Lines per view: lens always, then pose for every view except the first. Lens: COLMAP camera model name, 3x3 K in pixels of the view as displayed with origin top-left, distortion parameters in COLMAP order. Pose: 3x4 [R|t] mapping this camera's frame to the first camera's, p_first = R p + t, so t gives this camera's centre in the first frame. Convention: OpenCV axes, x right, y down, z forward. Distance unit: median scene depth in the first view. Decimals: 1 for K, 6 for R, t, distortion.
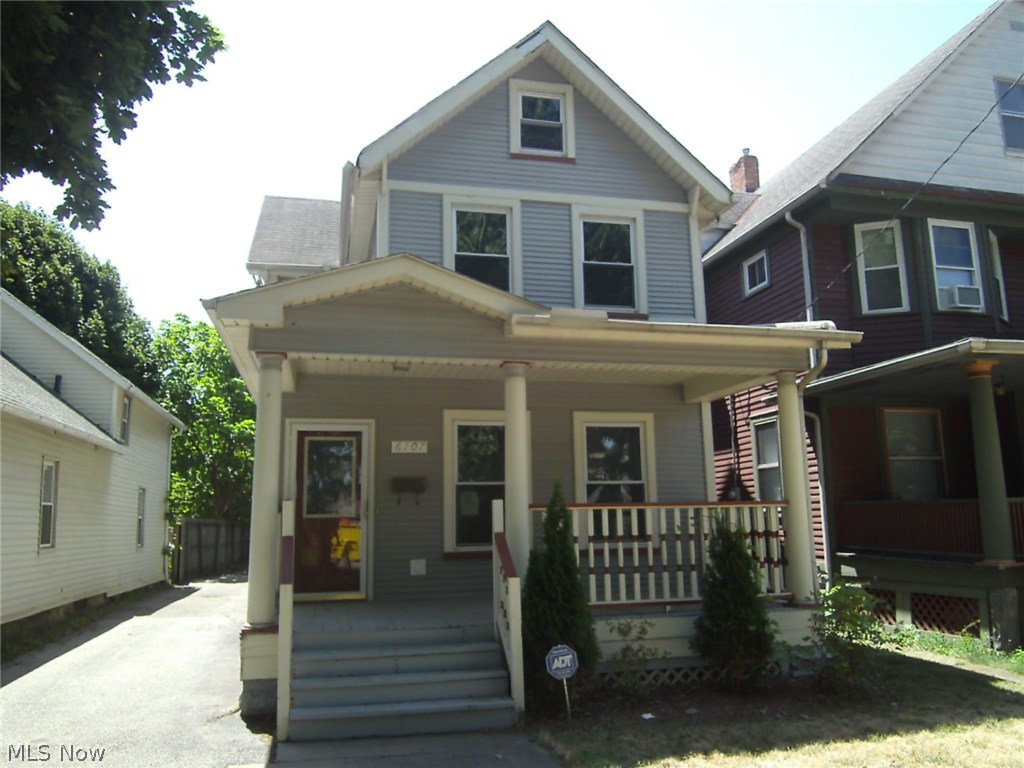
lens RADIAL K [[809.3, 0, 512.0], [0, 809.3, 384.0], [0, 0, 1]] dist [0.001421, -0.049939]
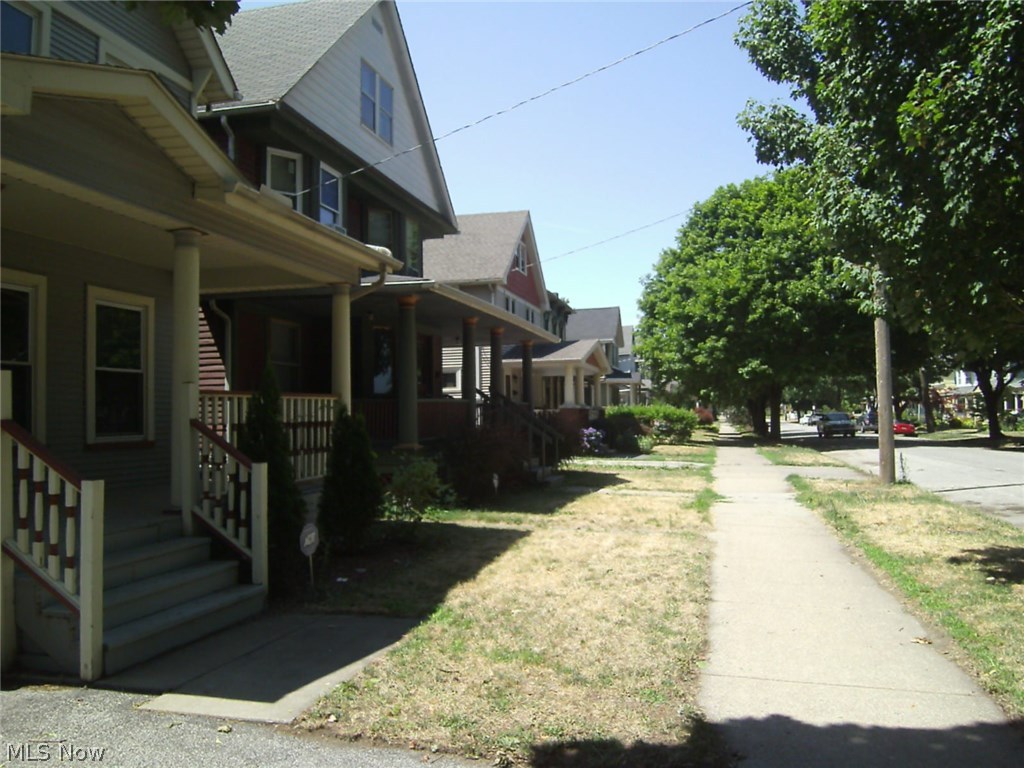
lens RADIAL K [[809.3, 0, 512.0], [0, 809.3, 384.0], [0, 0, 1]] dist [0.001421, -0.049939]
pose [[0.473803, 0.041969, 0.879630, -0.453629], [-0.142565, 0.989343, 0.029588, 0.048805], [-0.869014, -0.139423, 0.474737, 0.193674]]
